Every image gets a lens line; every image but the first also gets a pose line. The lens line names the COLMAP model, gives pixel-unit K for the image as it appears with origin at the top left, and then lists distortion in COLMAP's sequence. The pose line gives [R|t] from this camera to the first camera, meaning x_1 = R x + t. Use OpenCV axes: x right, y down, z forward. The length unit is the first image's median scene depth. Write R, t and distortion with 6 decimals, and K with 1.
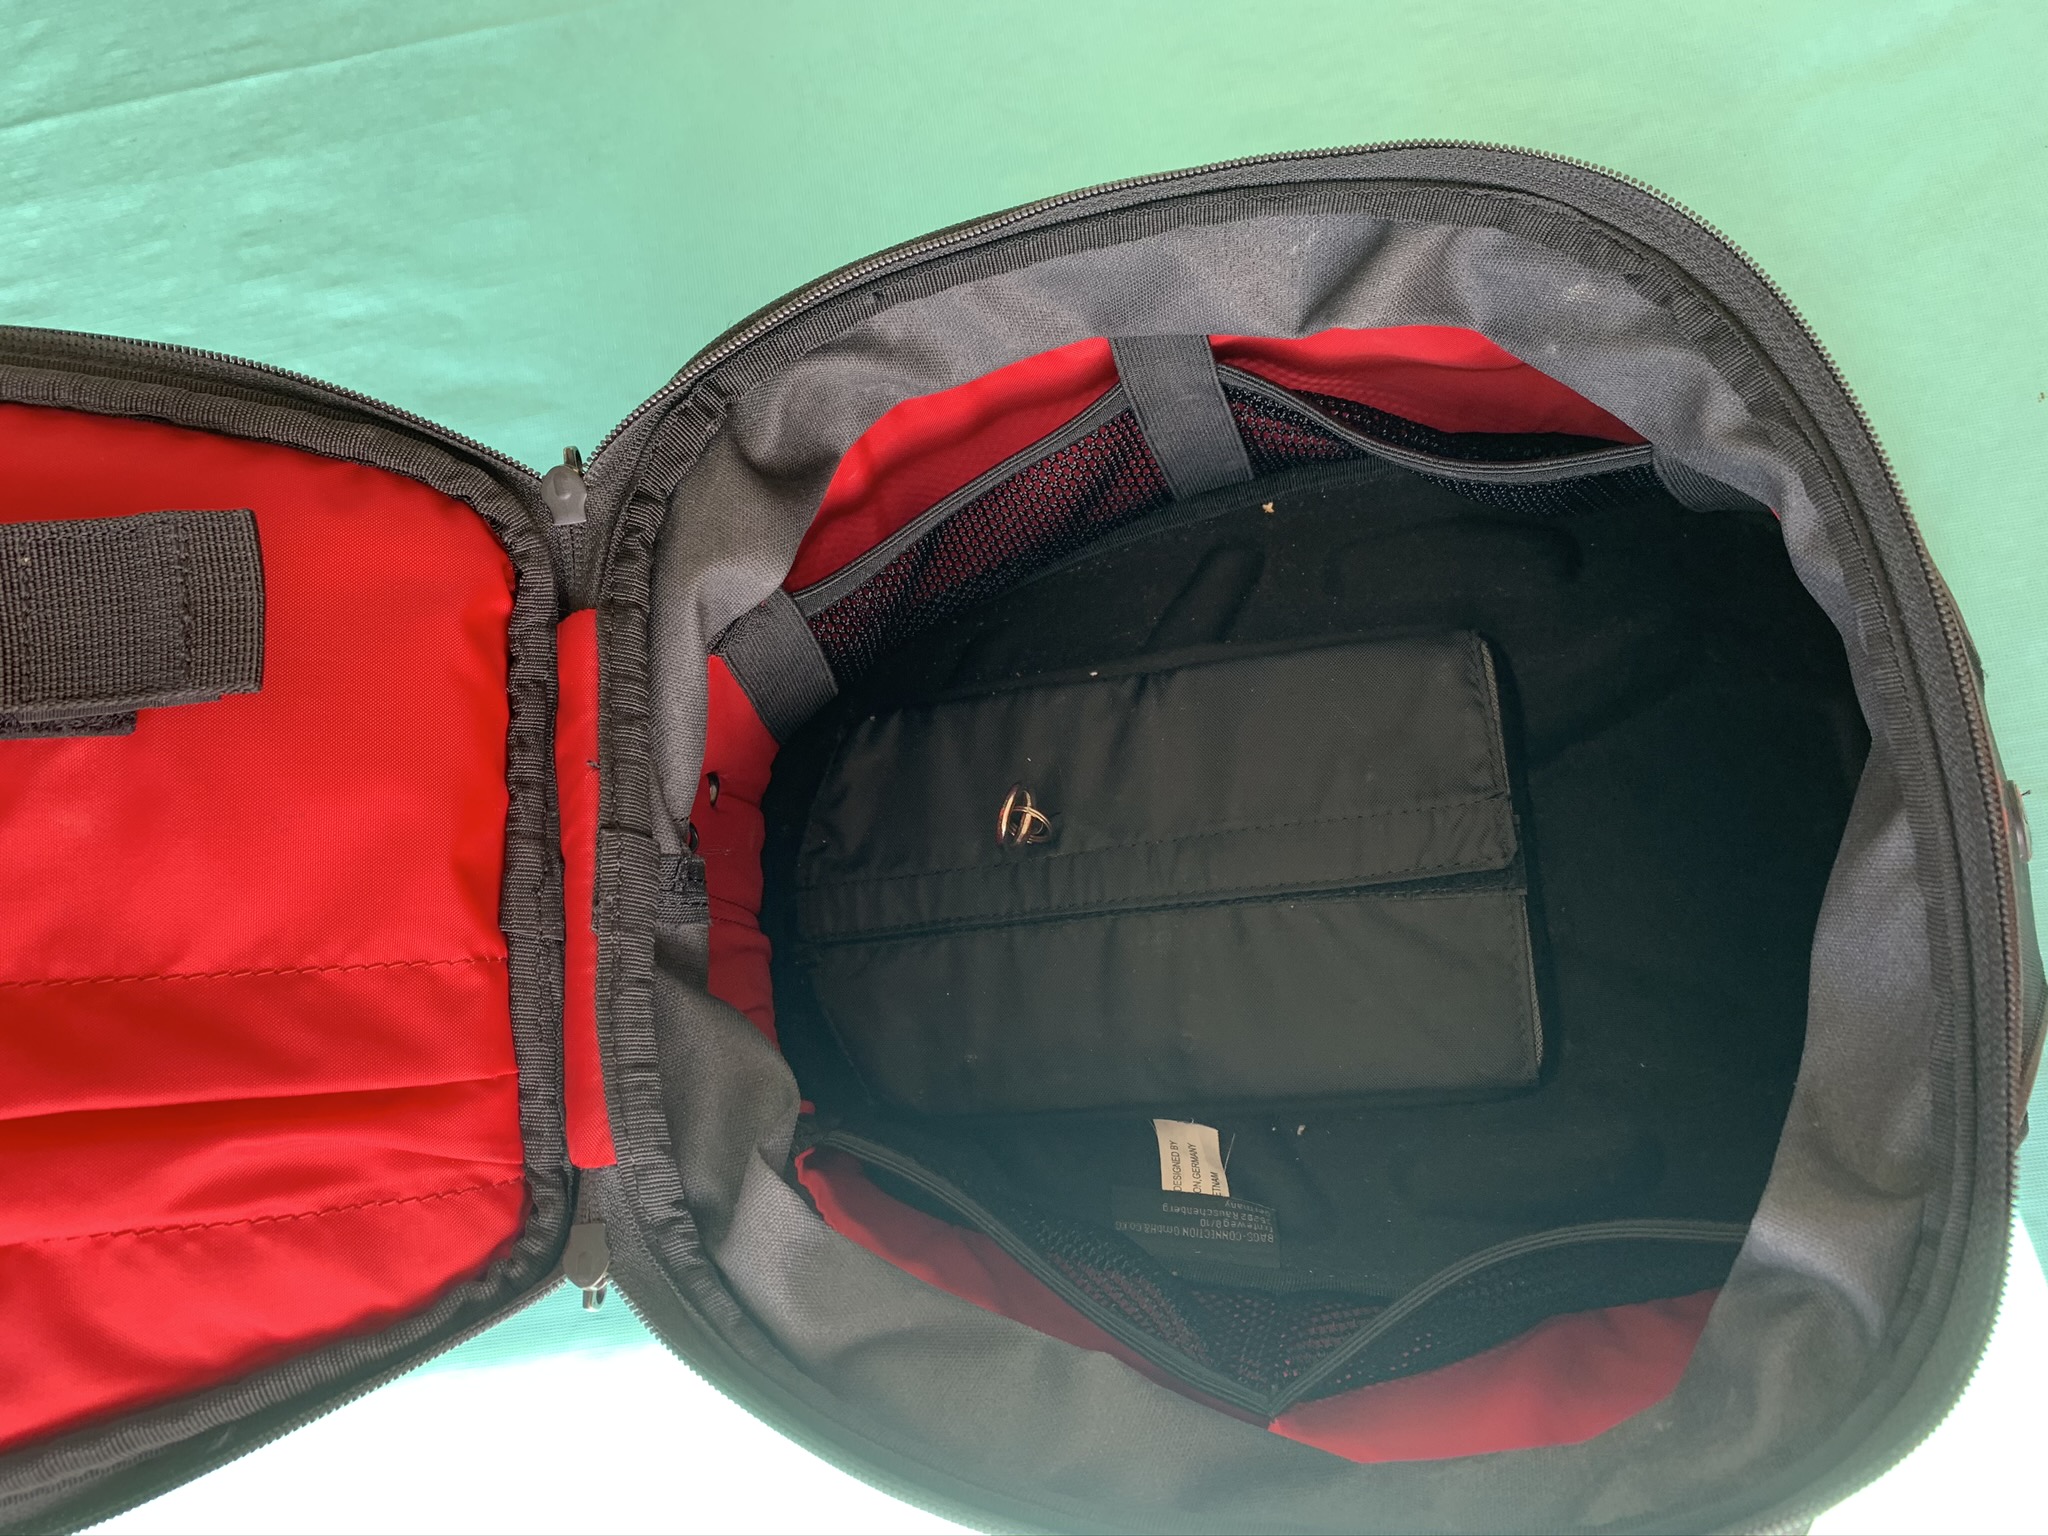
lens RADIAL K [[1597.4, 0, 1030.9], [0, 1597.4, 751.6], [0, 0, 1]] dist [-0.011771, 0.010149]
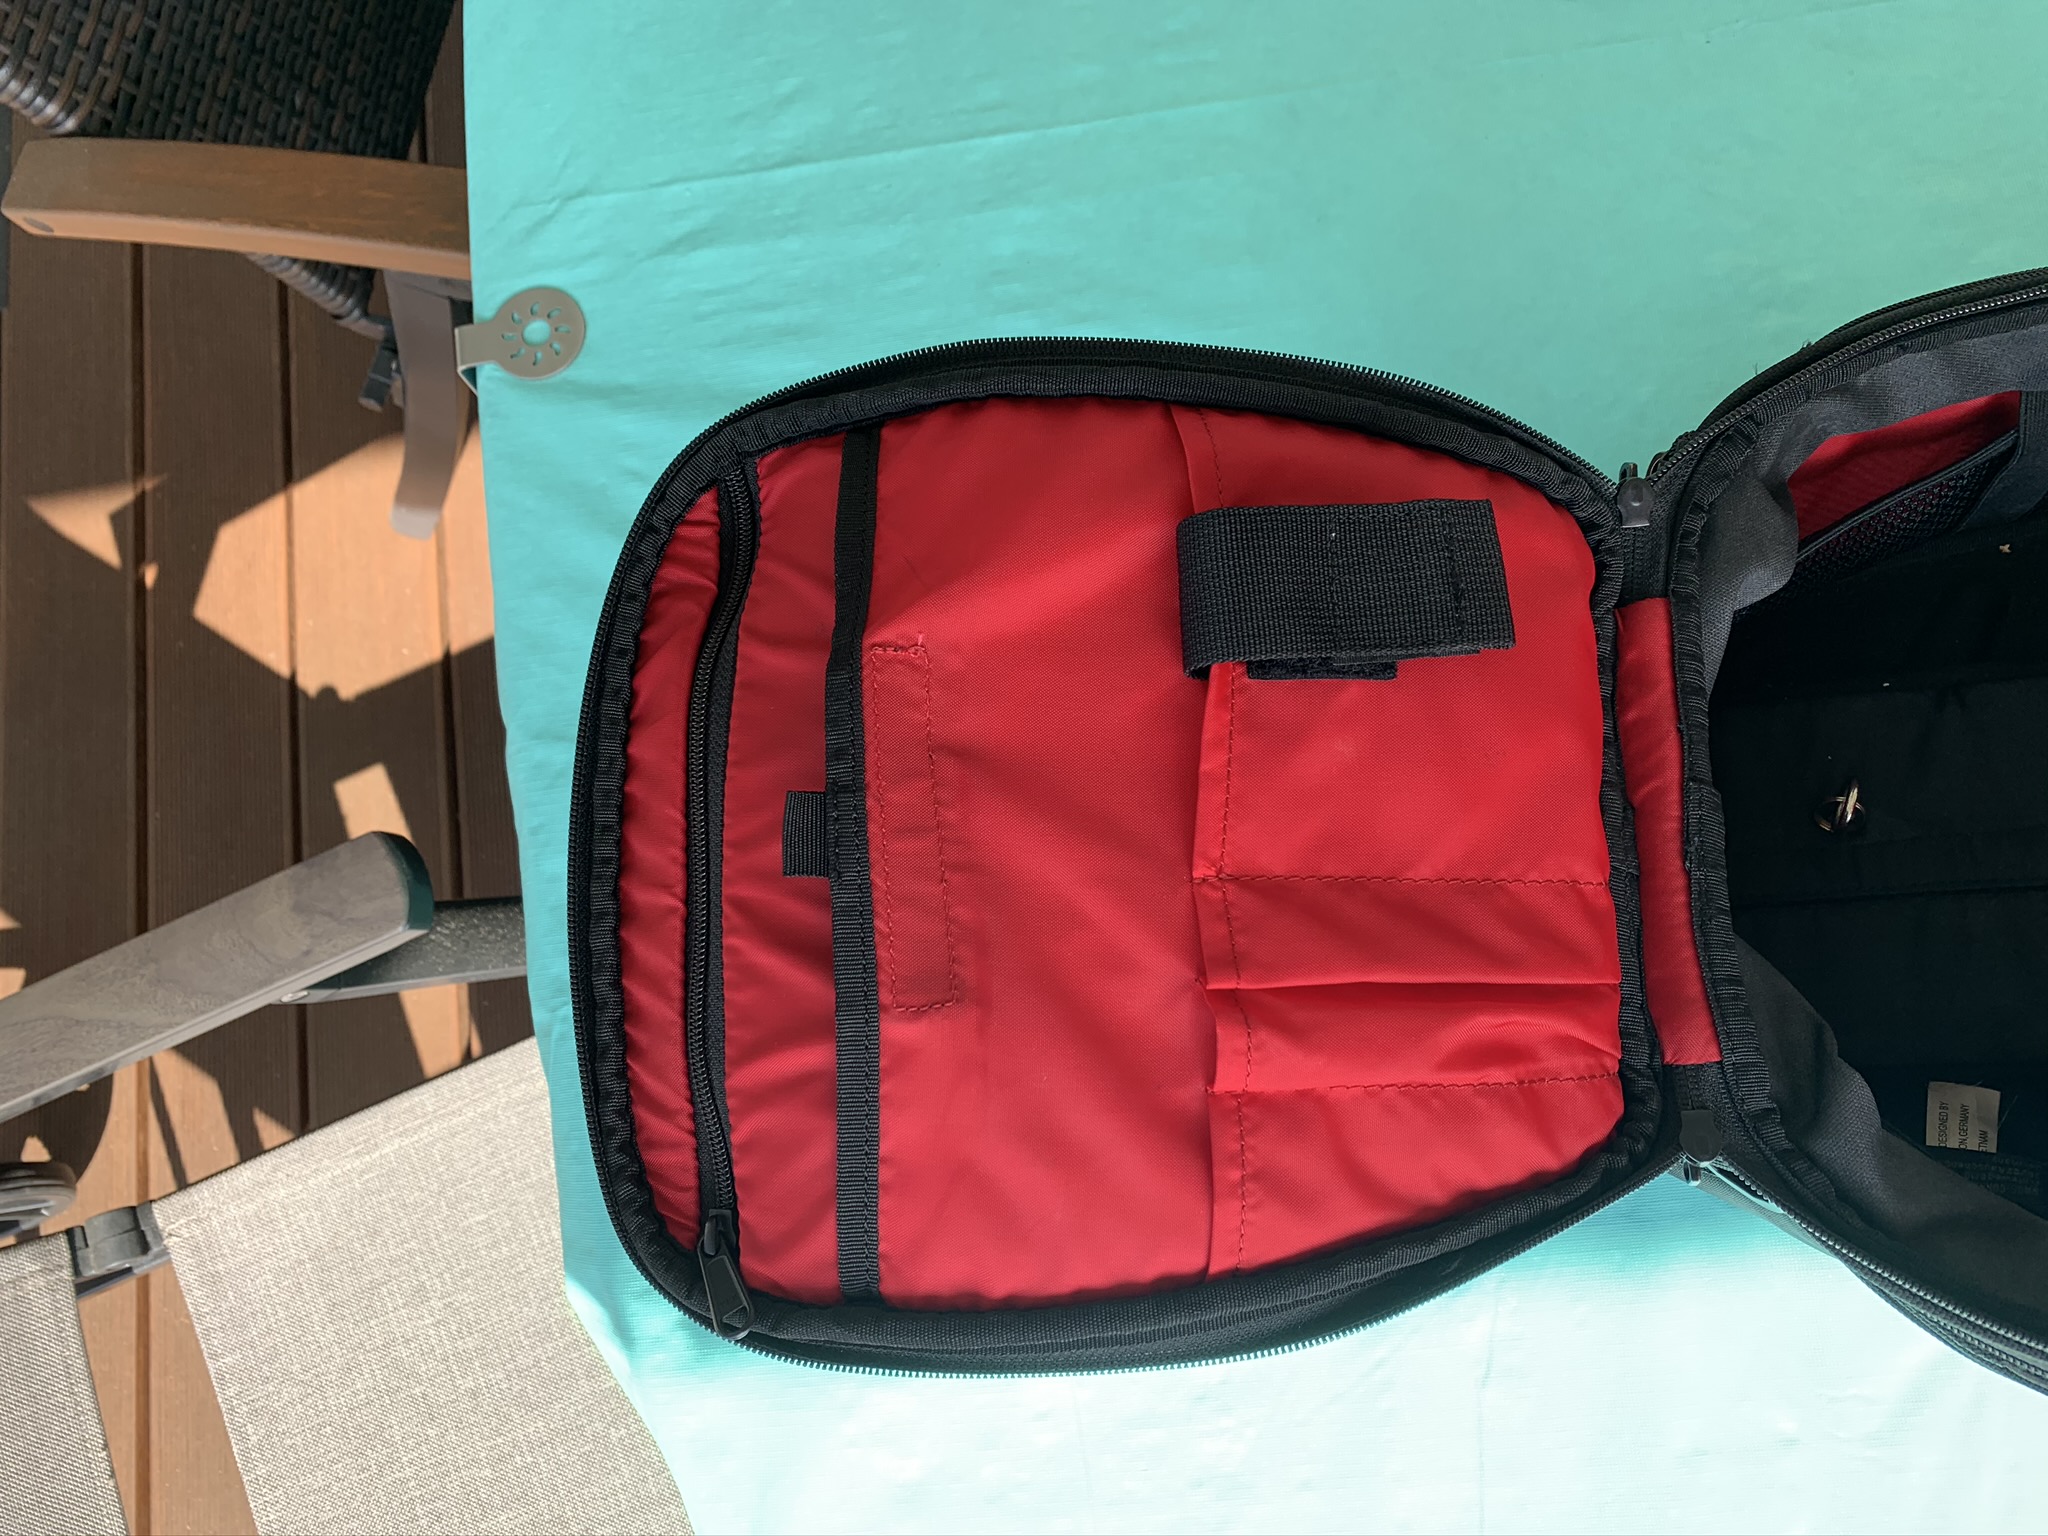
lens RADIAL K [[1597.4, 0, 1007.3], [0, 1597.4, 766.1], [0, 0, 1]] dist [-0.011771, 0.010149]
pose [[0.998656, 0.047444, -0.020882, -0.677366], [-0.048071, 0.998373, -0.030665, 0.088285], [0.019393, 0.031628, 0.999312, -0.178603]]
